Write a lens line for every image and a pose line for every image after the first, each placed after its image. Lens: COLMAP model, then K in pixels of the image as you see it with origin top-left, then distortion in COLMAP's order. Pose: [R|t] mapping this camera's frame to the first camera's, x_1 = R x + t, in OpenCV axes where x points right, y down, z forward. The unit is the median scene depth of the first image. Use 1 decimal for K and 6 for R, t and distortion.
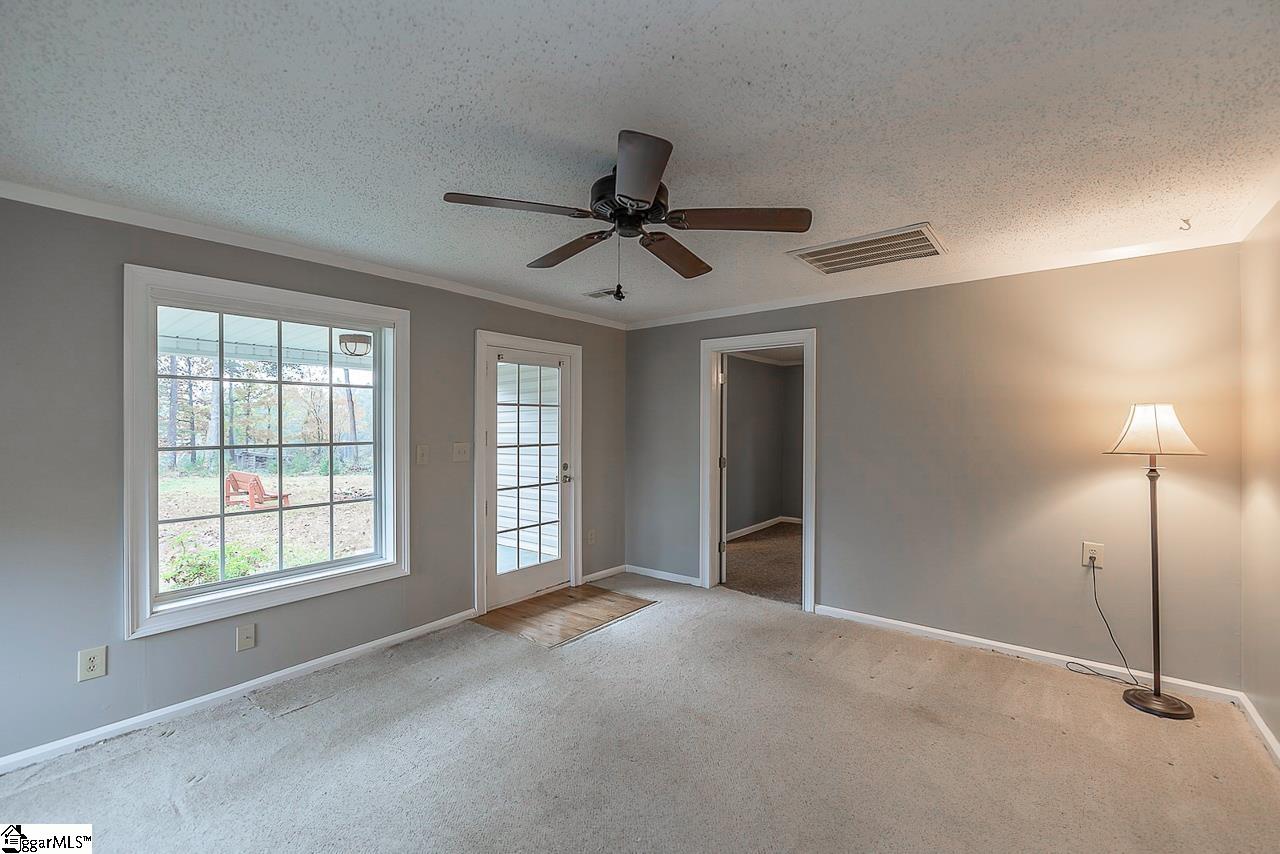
lens RADIAL K [[548.6, 0, 638.2], [0, 548.6, 424.5], [0, 0, 1]] dist [0.003869, 0.000046]
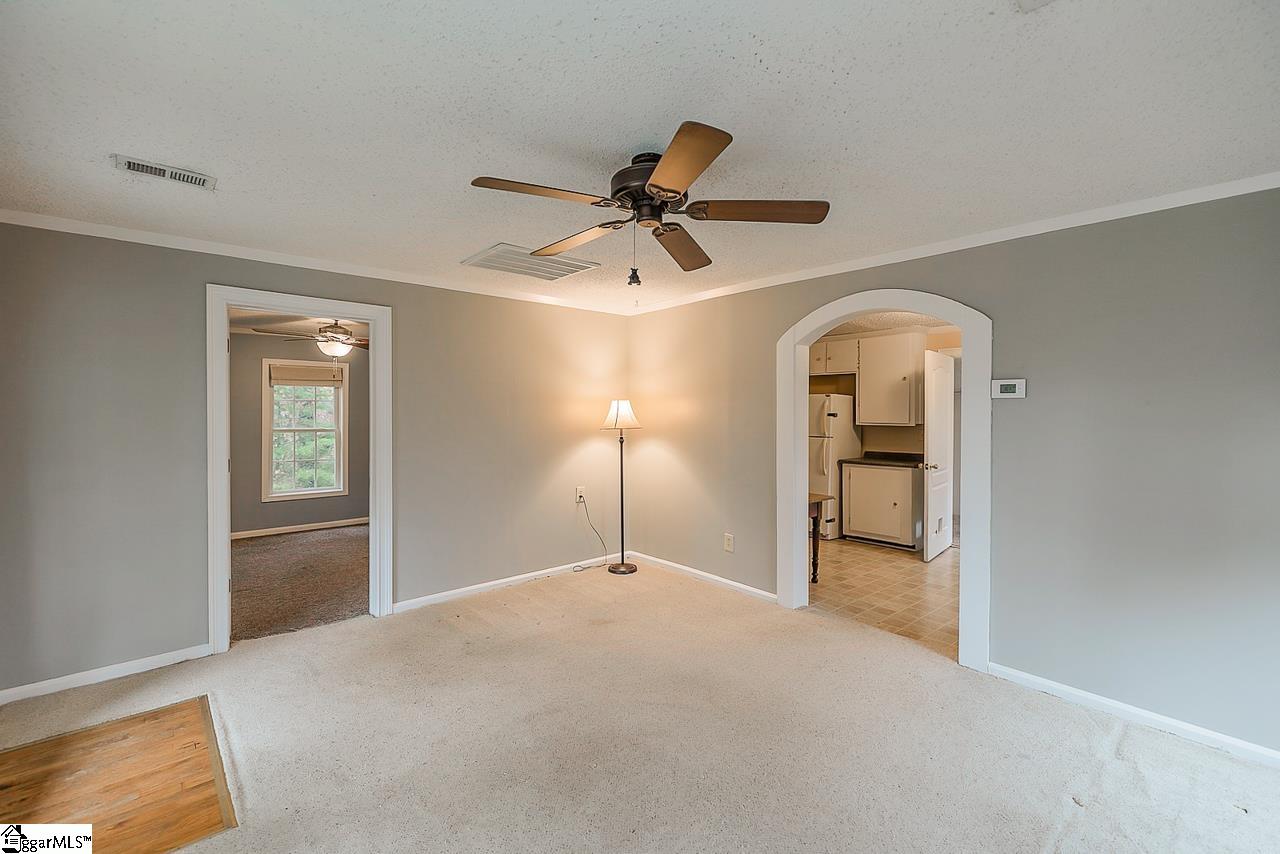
lens RADIAL K [[548.6, 0, 635.4], [0, 548.6, 418.8], [0, 0, 1]] dist [0.003869, 0.000046]
pose [[0.173147, -0.013733, 0.984800, -0.610079], [-0.002773, 0.999892, 0.014431, -0.002867], [-0.984892, -0.005230, 0.173090, 0.508030]]
